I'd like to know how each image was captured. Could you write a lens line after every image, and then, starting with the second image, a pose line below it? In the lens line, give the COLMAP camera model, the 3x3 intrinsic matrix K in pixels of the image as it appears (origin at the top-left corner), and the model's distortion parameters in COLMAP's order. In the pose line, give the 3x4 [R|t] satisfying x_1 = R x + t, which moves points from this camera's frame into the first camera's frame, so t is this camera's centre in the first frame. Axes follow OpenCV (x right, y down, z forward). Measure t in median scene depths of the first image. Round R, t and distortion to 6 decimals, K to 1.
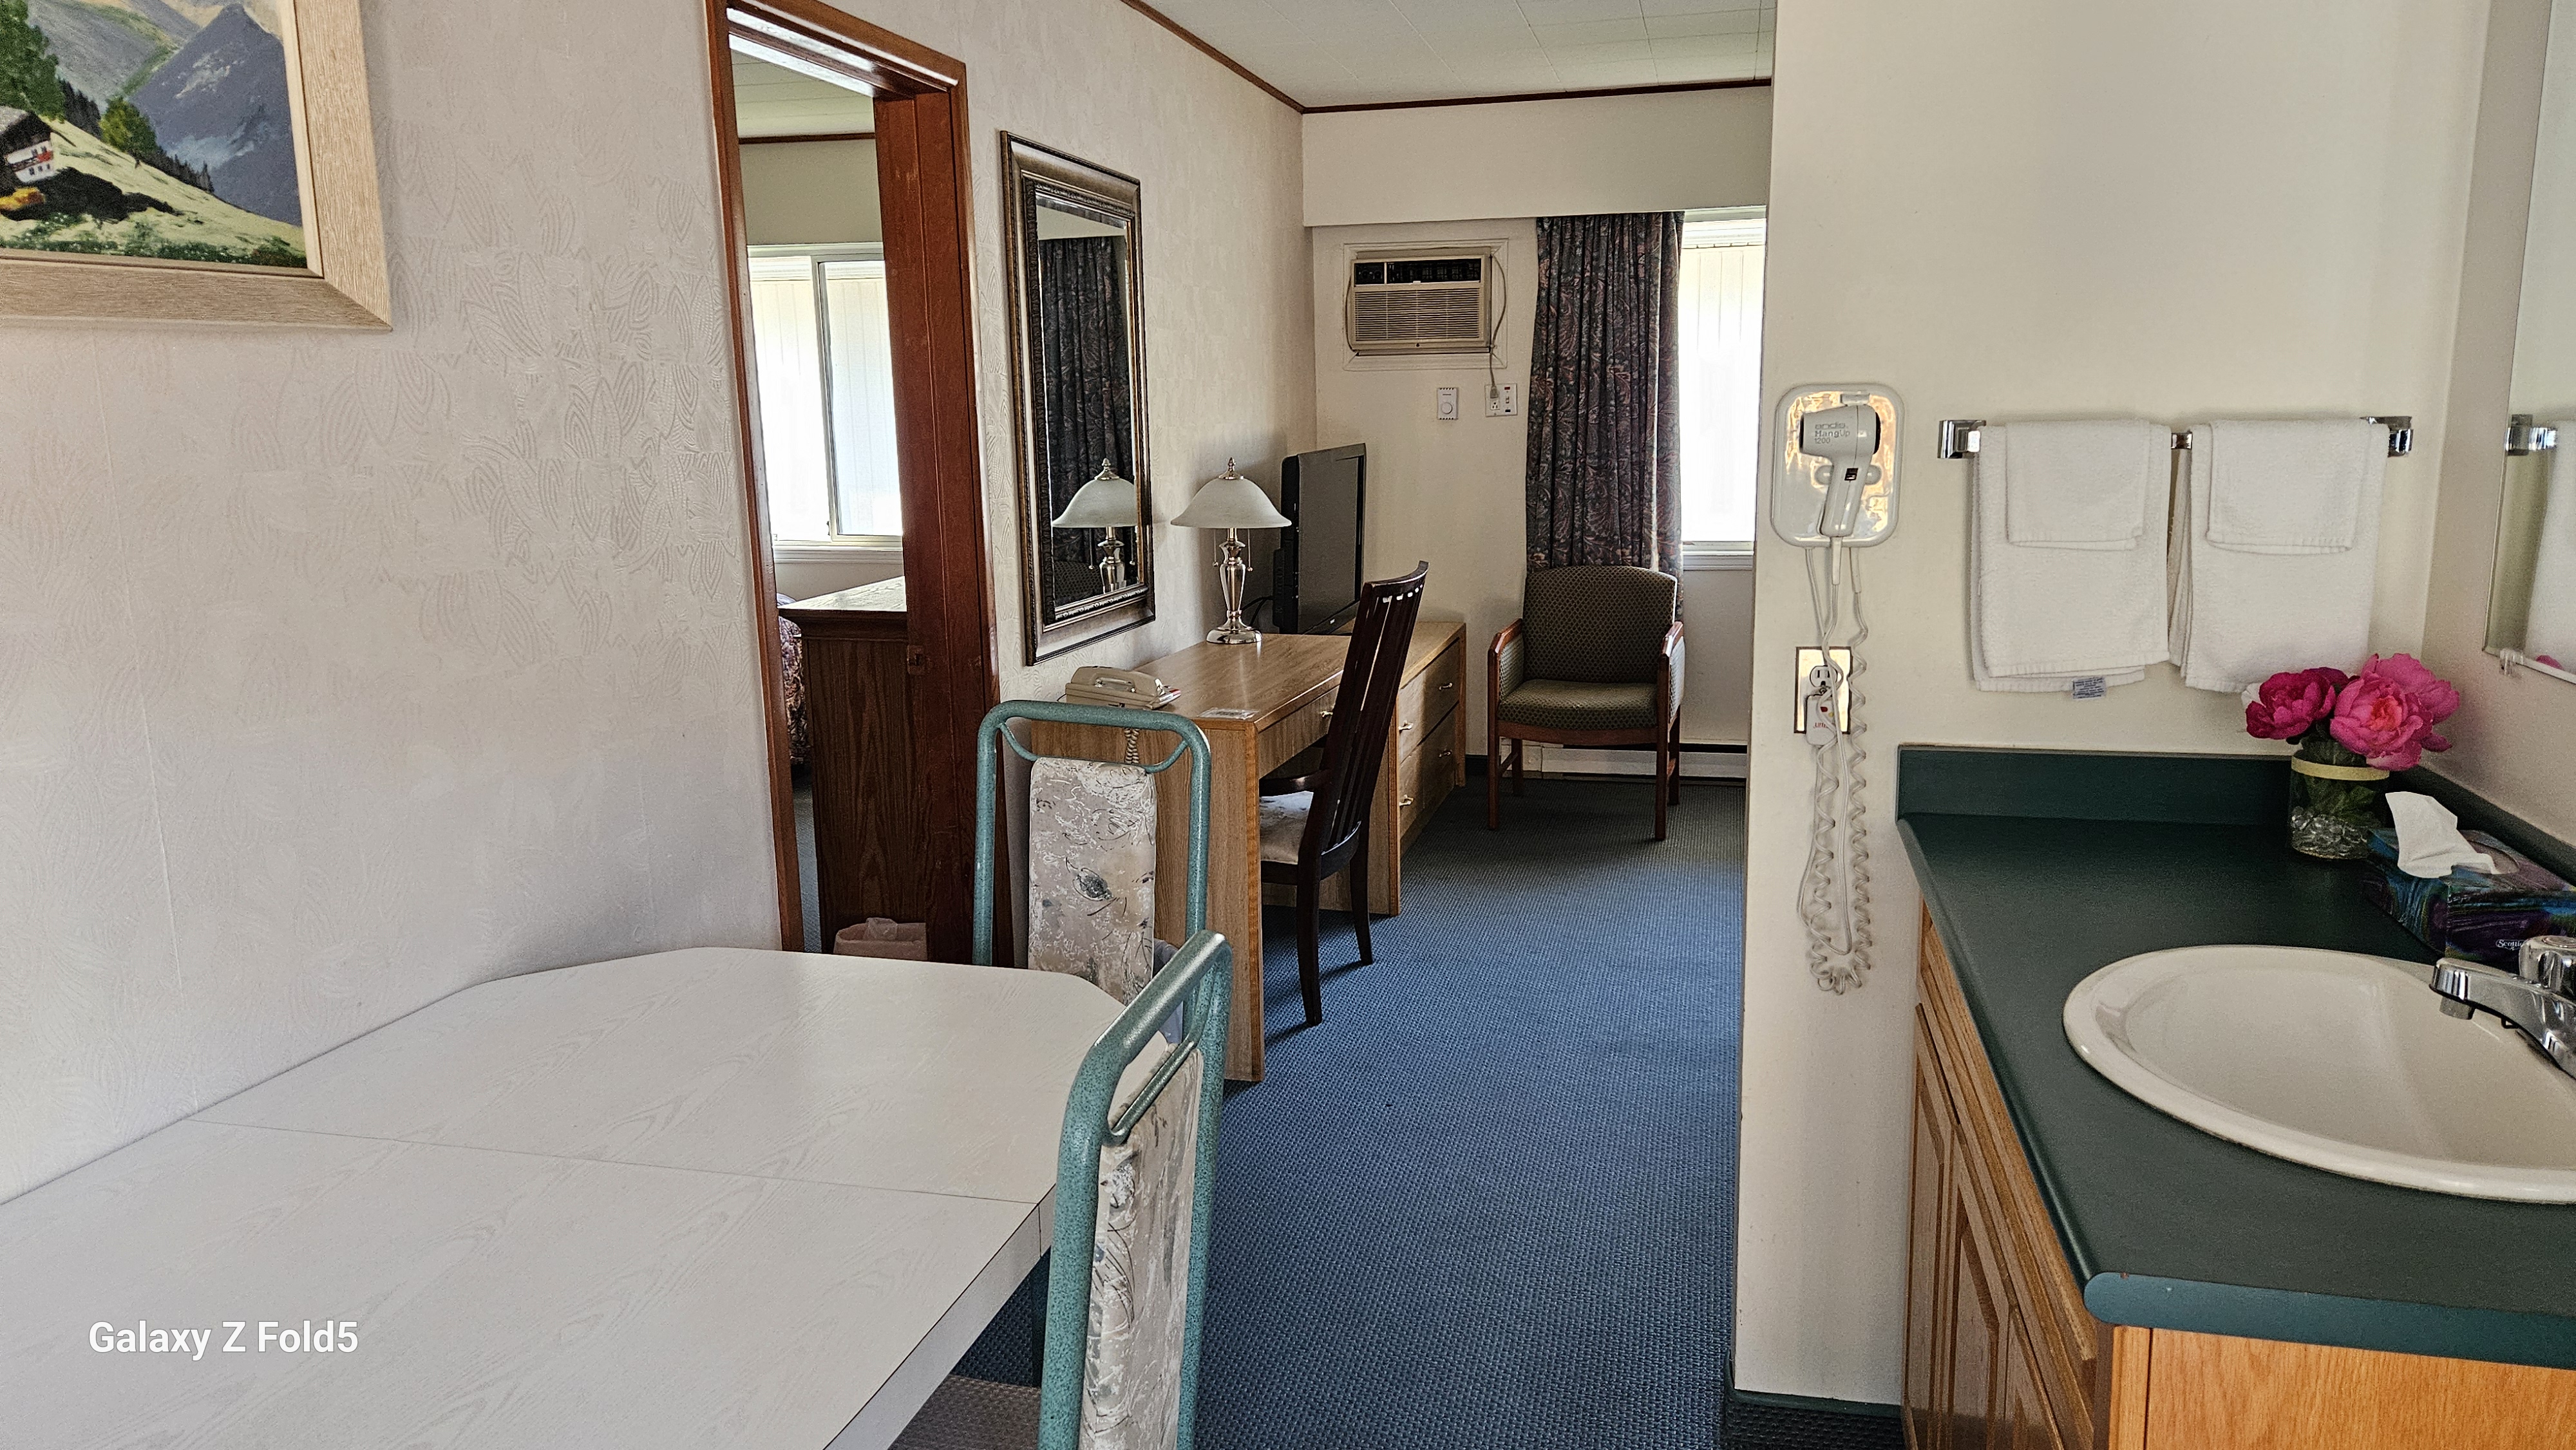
lens RADIAL K [[1703.3, 0, 1287.5], [0, 1703.3, 686.5], [0, 0, 1]] dist [0.053944, -0.043104]
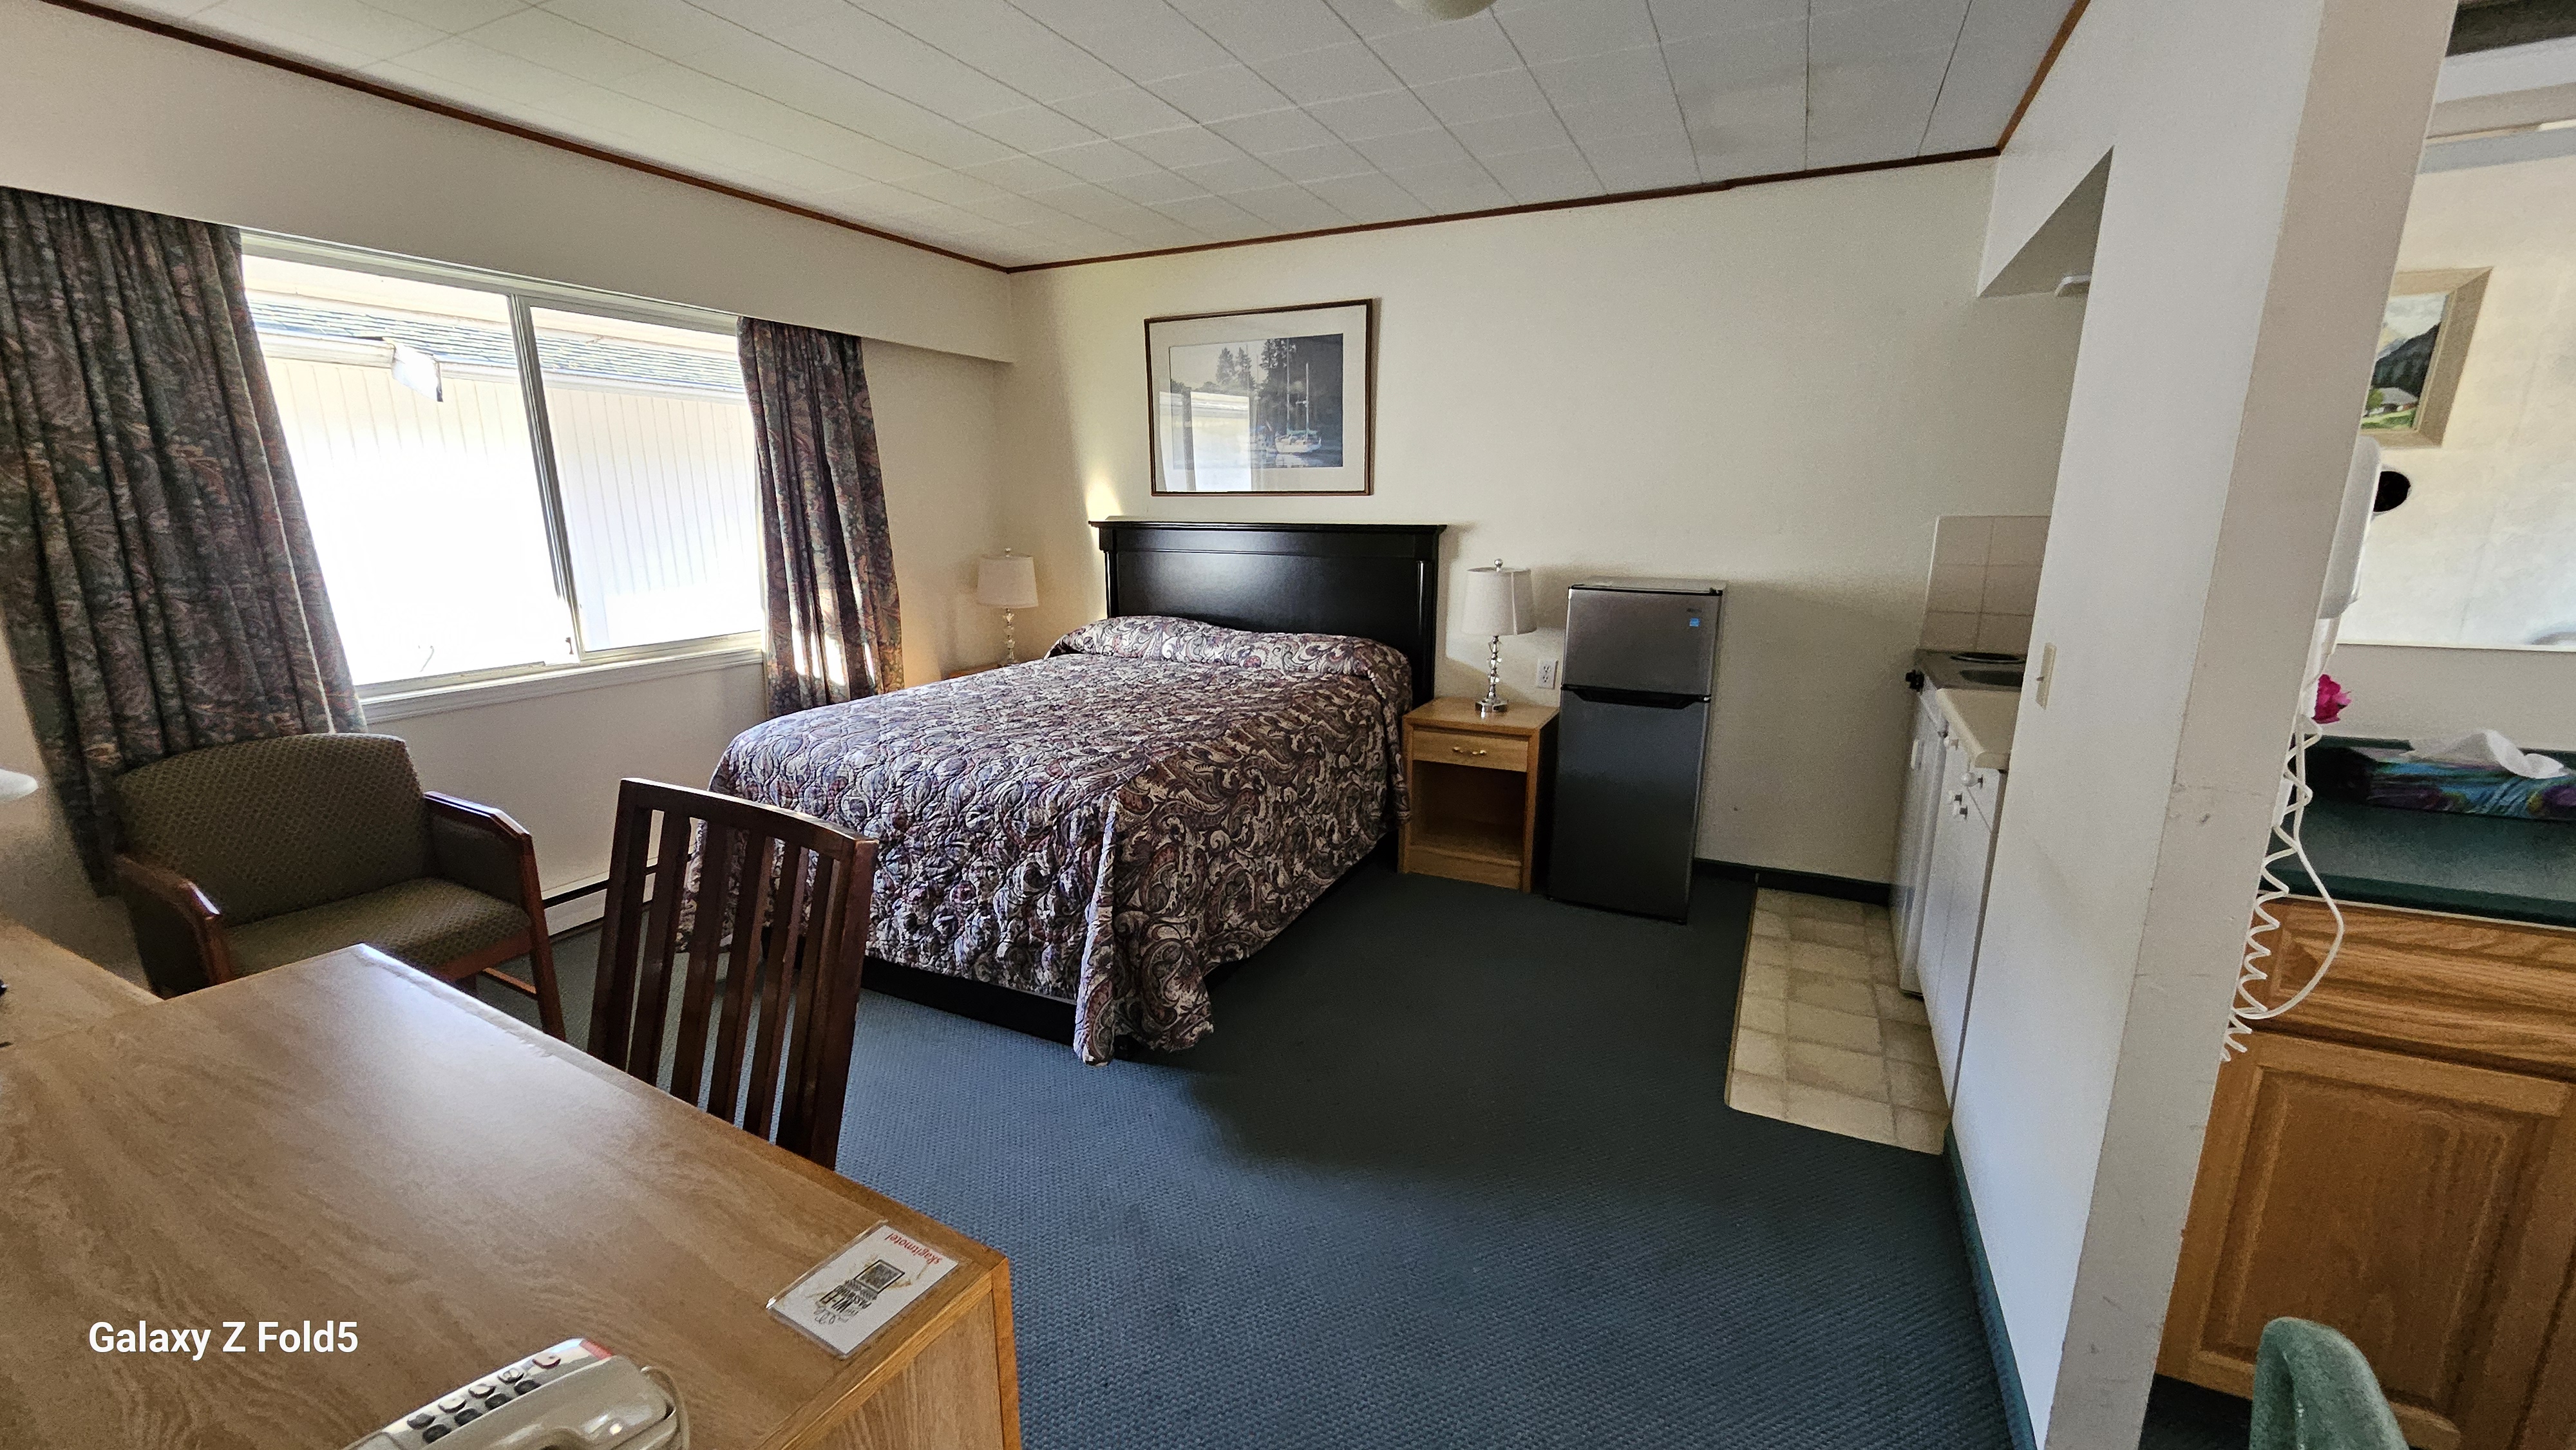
lens RADIAL K [[1009.1, 0, 1288.0], [0, 1009.1, 725.0], [0, 0, 1]] dist [0.002355, -0.000377]
pose [[0.208687, -0.194807, 0.958384, -0.261926], [0.161134, 0.973417, 0.162776, -0.171988], [-0.964617, 0.120459, 0.234529, 1.131747]]
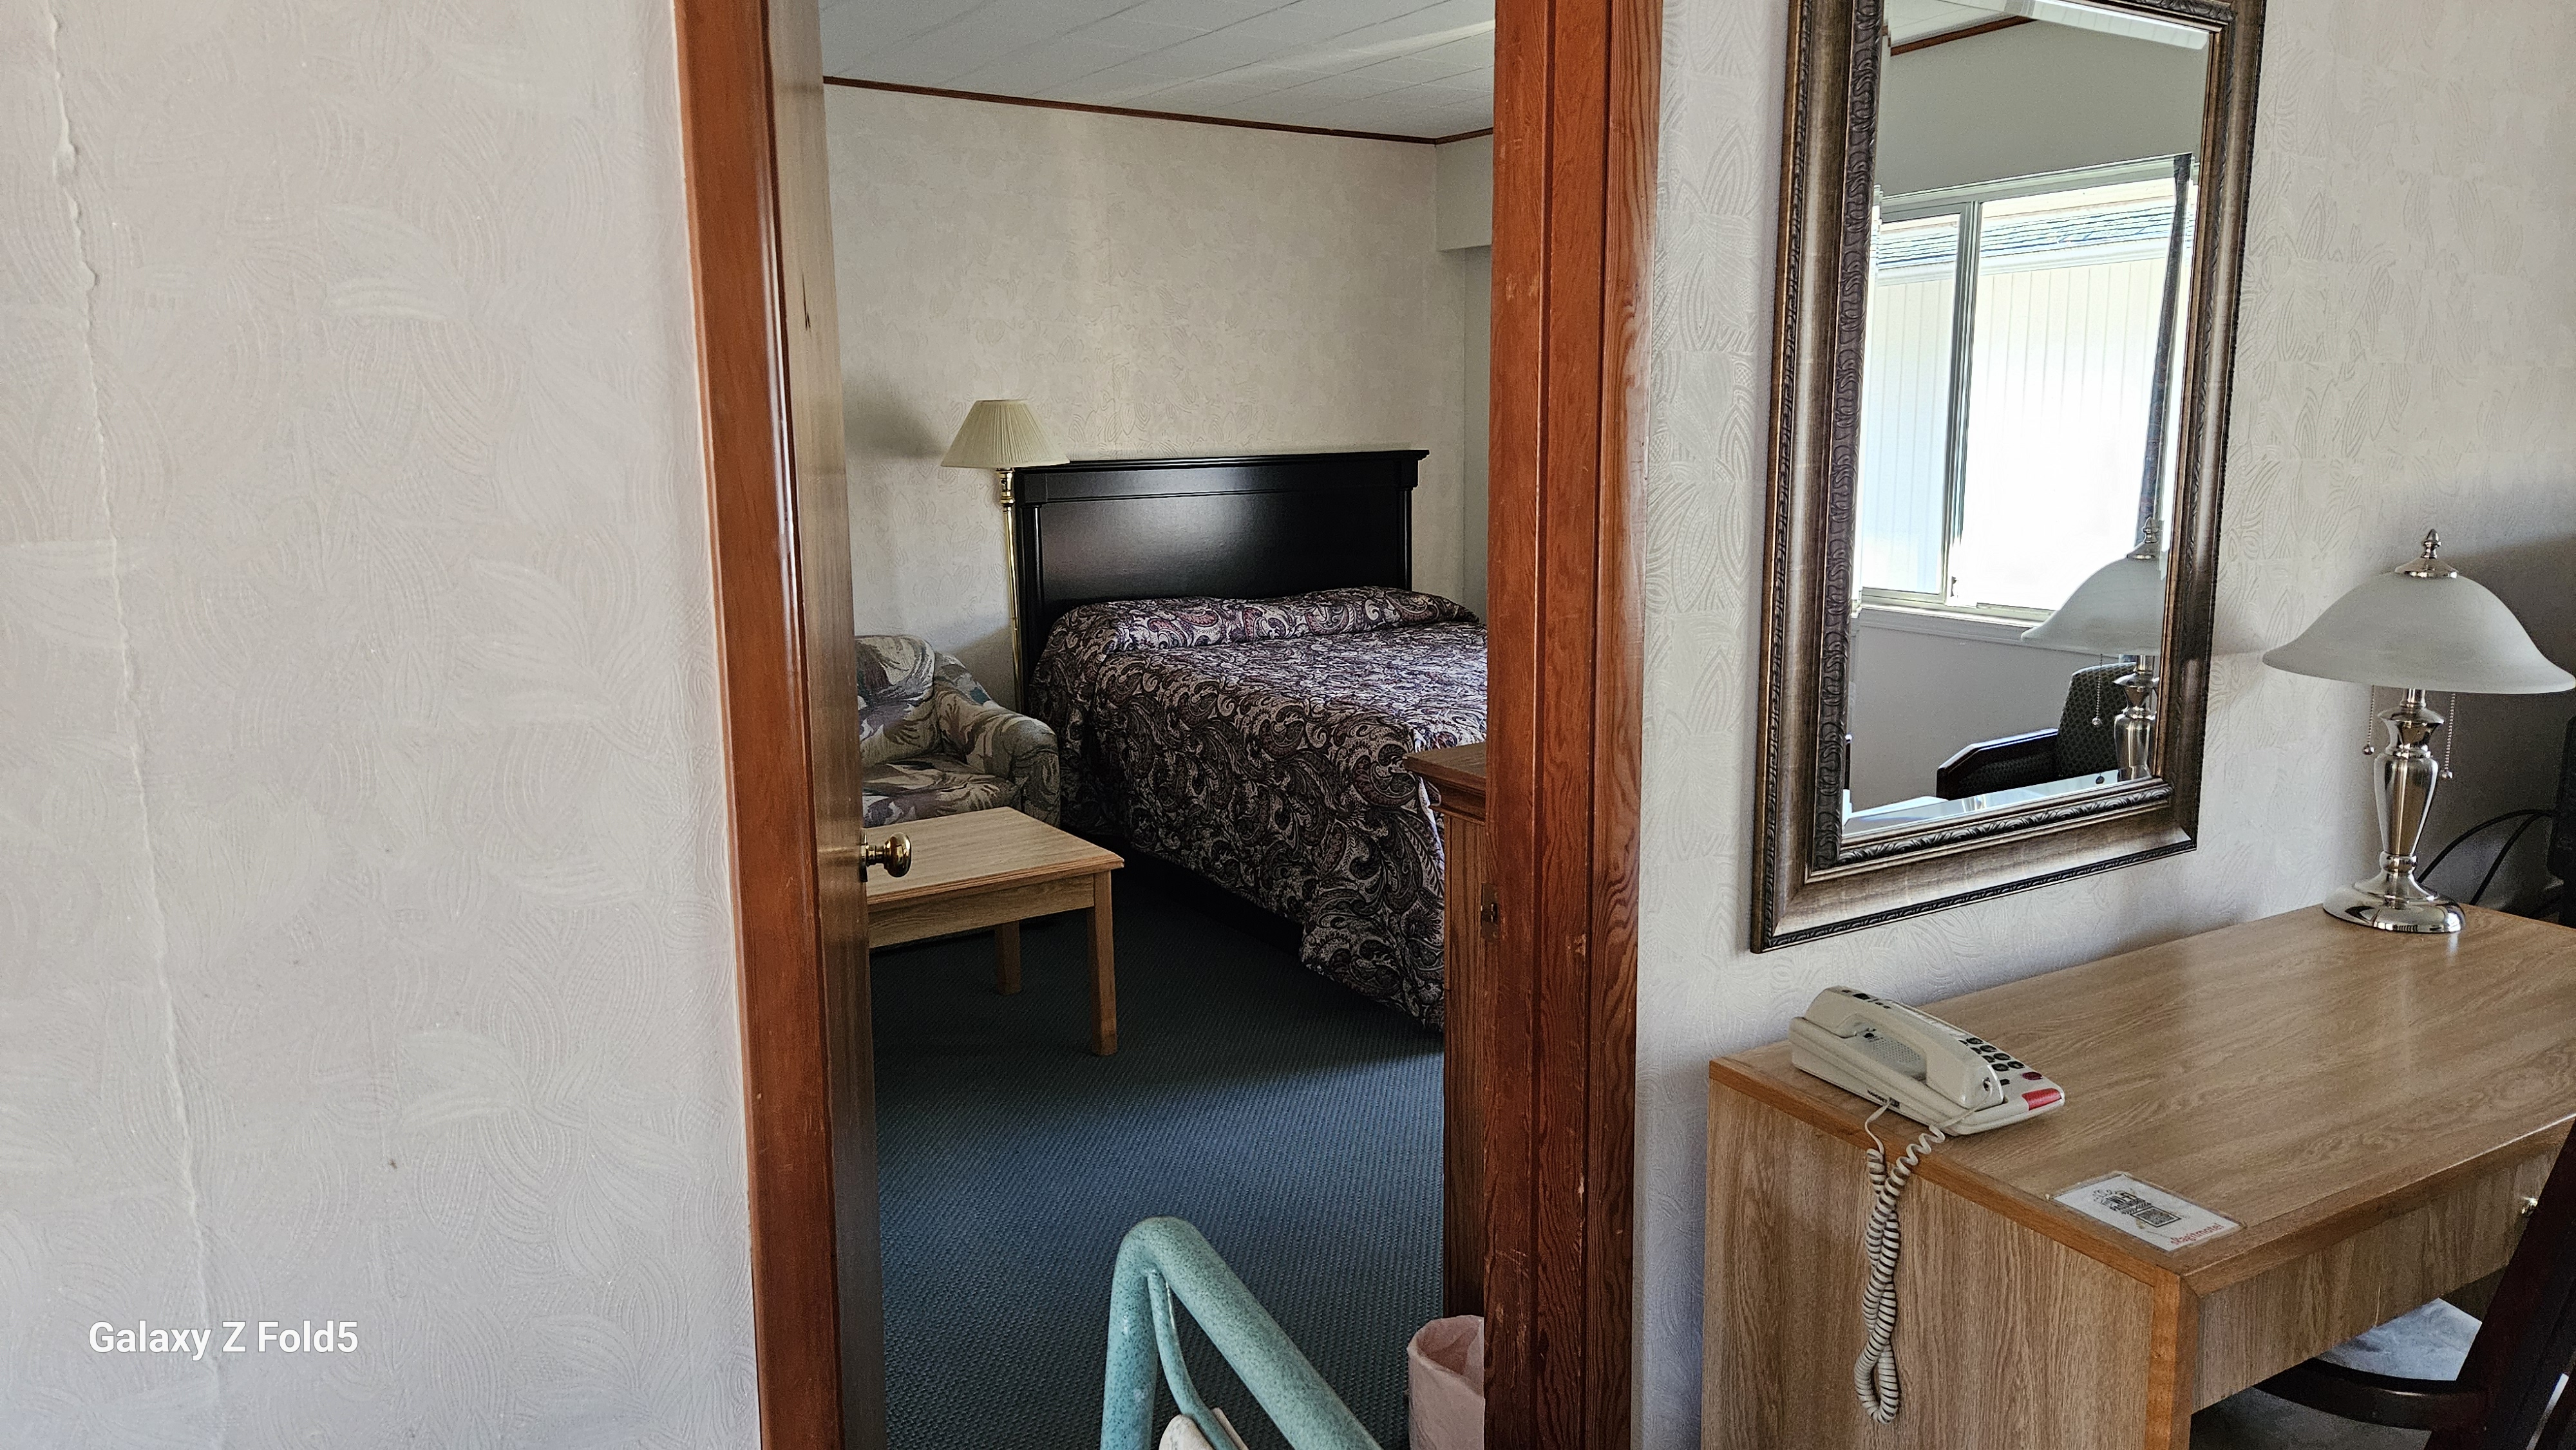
lens RADIAL K [[1703.3, 0, 1287.5], [0, 1703.3, 686.5], [0, 0, 1]] dist [0.053944, -0.043104]
pose [[0.736419, 0.116178, -0.666475, 0.094084], [-0.117770, 0.992118, 0.042815, -0.128271], [0.666196, 0.046961, 0.744297, 0.754672]]
